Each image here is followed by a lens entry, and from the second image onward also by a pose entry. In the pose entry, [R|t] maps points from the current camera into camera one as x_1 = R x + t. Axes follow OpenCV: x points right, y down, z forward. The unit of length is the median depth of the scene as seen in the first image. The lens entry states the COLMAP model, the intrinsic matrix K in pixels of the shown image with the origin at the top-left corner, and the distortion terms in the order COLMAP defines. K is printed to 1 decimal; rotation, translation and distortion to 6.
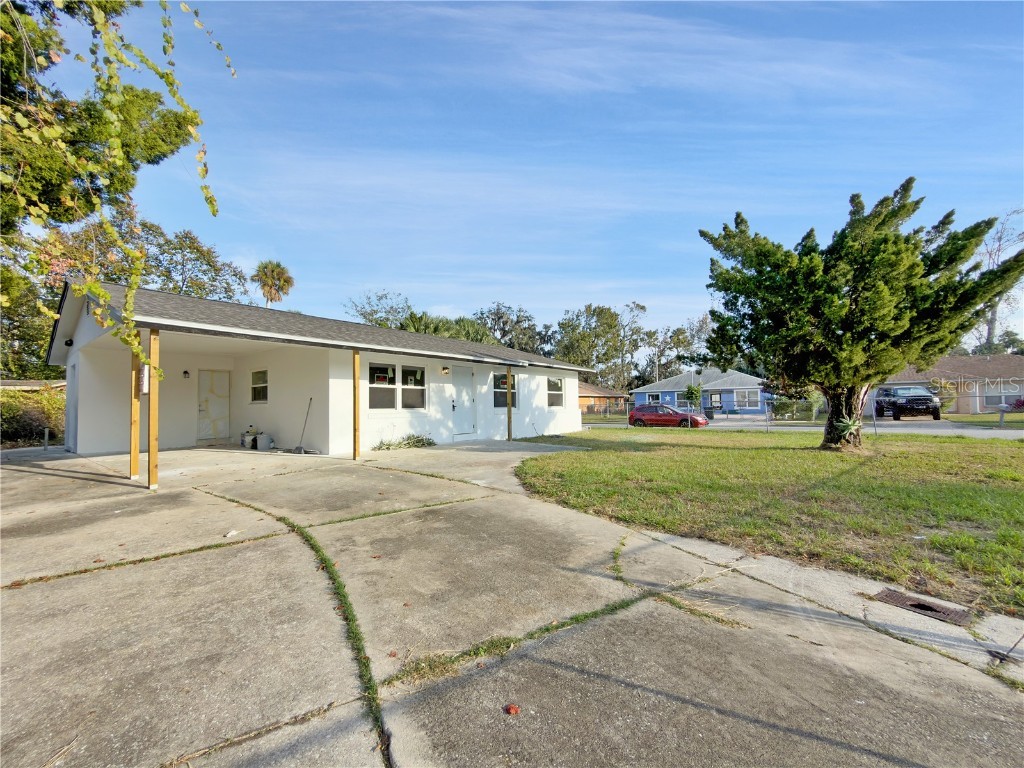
lens RADIAL K [[412.4, 0, 507.1], [0, 412.4, 389.4], [0, 0, 1]] dist [0.001640, 0.000126]
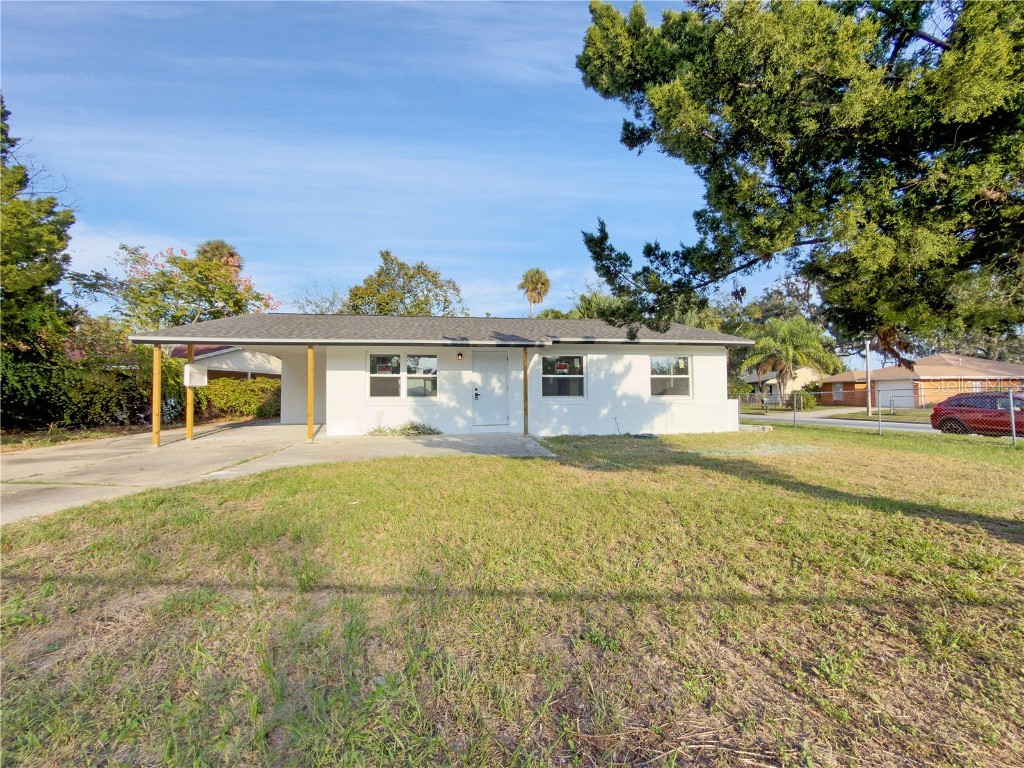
lens RADIAL K [[412.4, 0, 507.1], [0, 412.4, 389.4], [0, 0, 1]] dist [0.001640, 0.000126]
pose [[0.725825, -0.007615, -0.687838, 0.563731], [0.025178, 0.999563, 0.015502, 0.016625], [0.687419, -0.028570, 0.725699, 0.369251]]
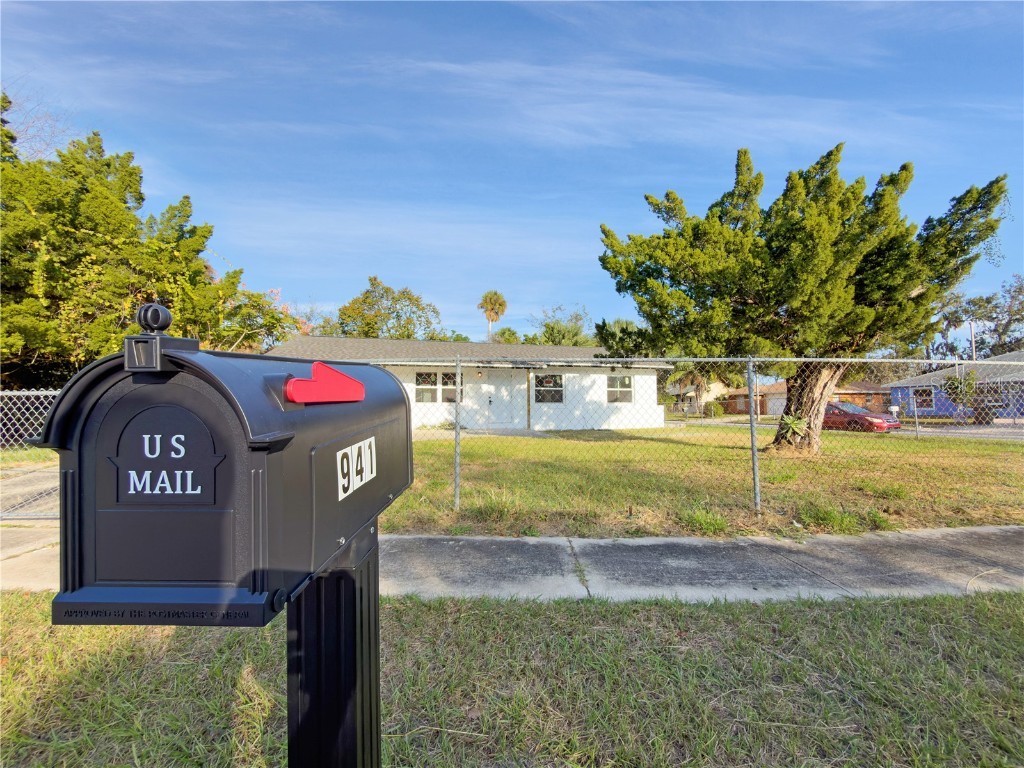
lens RADIAL K [[412.4, 0, 507.1], [0, 412.4, 389.4], [0, 0, 1]] dist [0.001640, 0.000126]
pose [[0.817292, -0.019402, -0.575897, 0.673155], [0.017982, 0.999805, -0.008163, 0.015290], [0.575943, -0.003684, 0.817482, -0.045152]]
